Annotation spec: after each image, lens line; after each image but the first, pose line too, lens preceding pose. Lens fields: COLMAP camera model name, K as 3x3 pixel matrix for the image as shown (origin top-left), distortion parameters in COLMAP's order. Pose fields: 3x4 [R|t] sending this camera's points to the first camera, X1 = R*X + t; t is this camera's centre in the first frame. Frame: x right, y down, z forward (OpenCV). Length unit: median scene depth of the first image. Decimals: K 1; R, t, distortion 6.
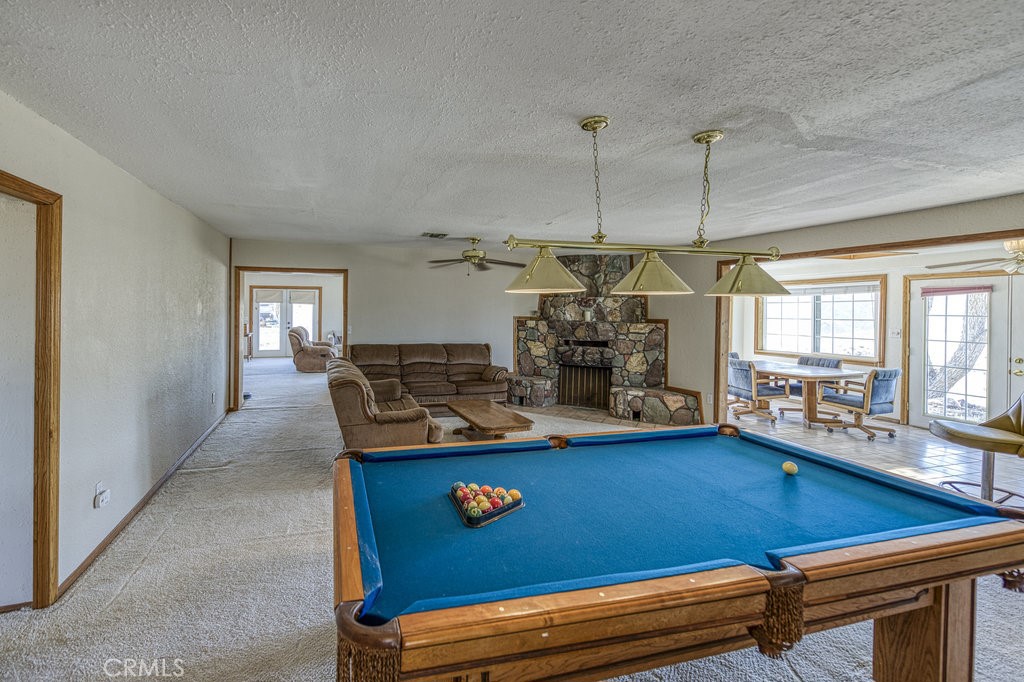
lens RADIAL K [[434.6, 0, 435.9], [0, 434.6, 314.6], [0, 0, 1]] dist [0.009607, 0.000057]
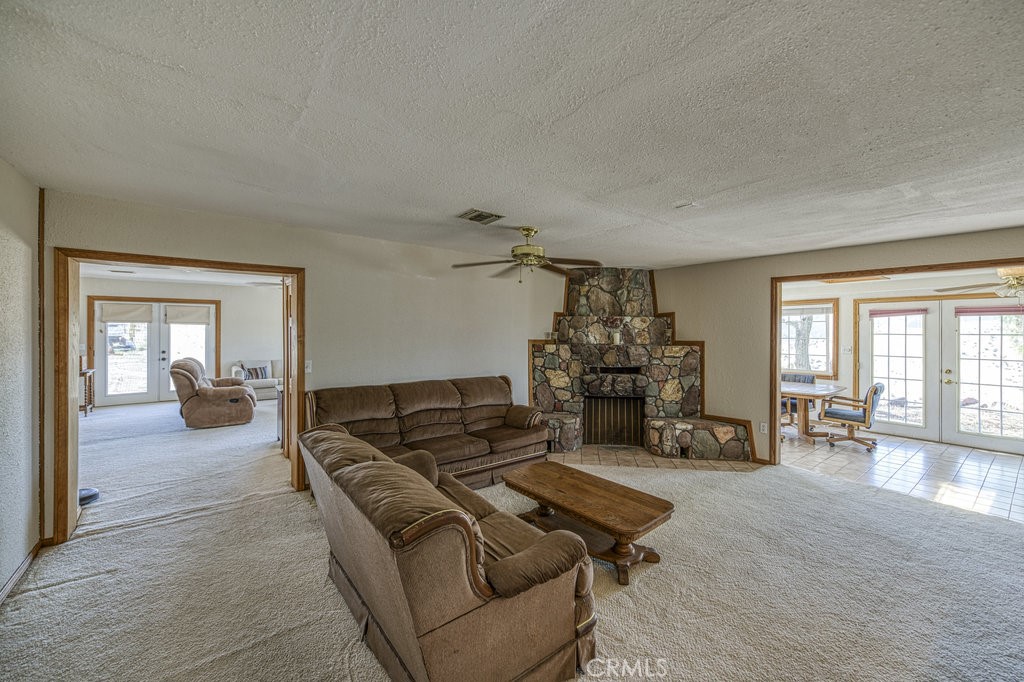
lens RADIAL K [[405.8, 0, 511.1], [0, 405.8, 333.4], [0, 0, 1]] dist [0.005519, -0.001523]
pose [[0.918945, -0.009301, 0.394275, -0.161723], [0.010137, 0.999949, -0.000036, -0.008854], [-0.394255, 0.004030, 0.918992, 0.355522]]
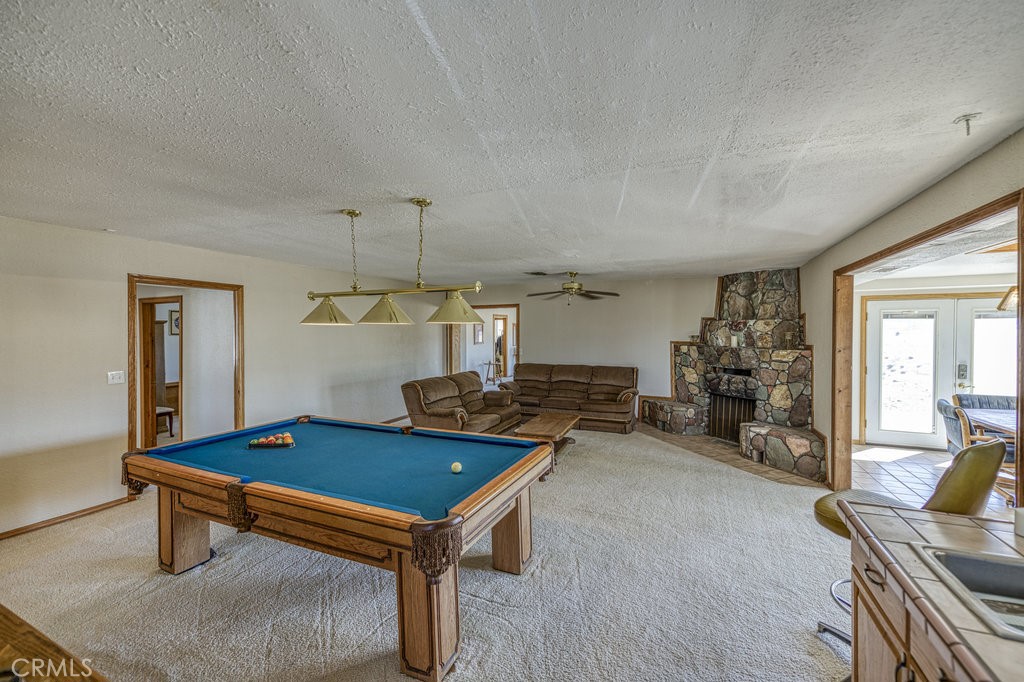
lens RADIAL K [[405.8, 0, 533.0], [0, 405.8, 334.9], [0, 0, 1]] dist [0.005519, -0.001523]
pose [[0.797073, -0.007095, -0.603841, 0.538741], [-0.000463, 0.999924, -0.012359, 0.001315], [0.603882, 0.010131, 0.797009, 0.078620]]
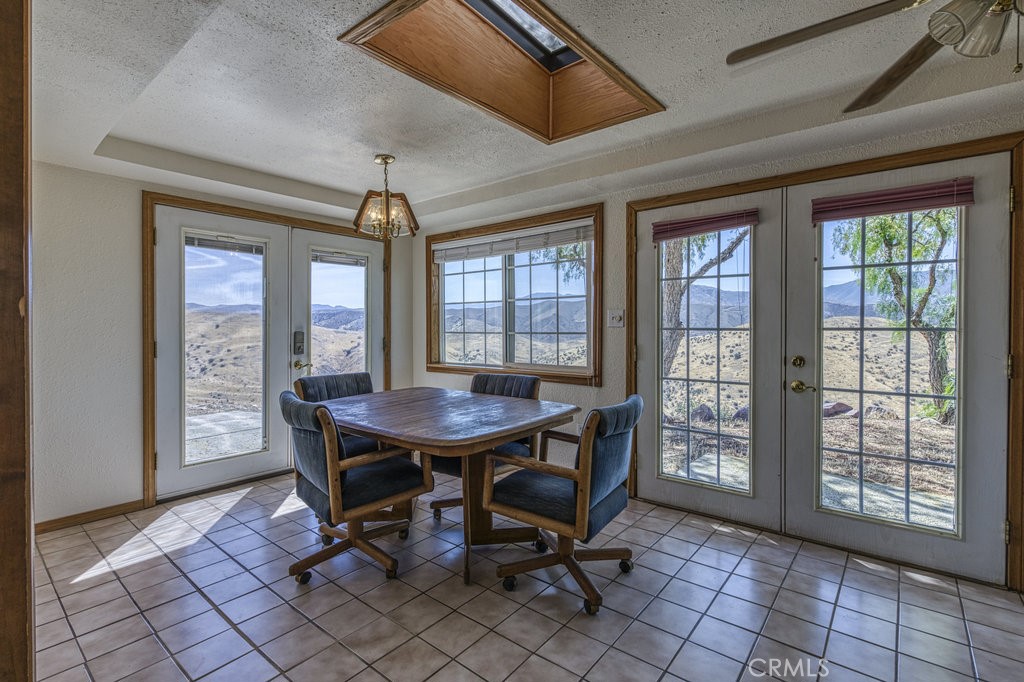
lens RADIAL K [[473.9, 0, 495.8], [0, 473.9, 336.0], [0, 0, 1]] dist [-0.004978, -0.000825]
pose [[0.817763, -0.020008, 0.575208, 0.588218], [0.015184, 0.999798, 0.013190, 0.050661], [-0.575355, -0.002052, 0.817901, 0.603869]]
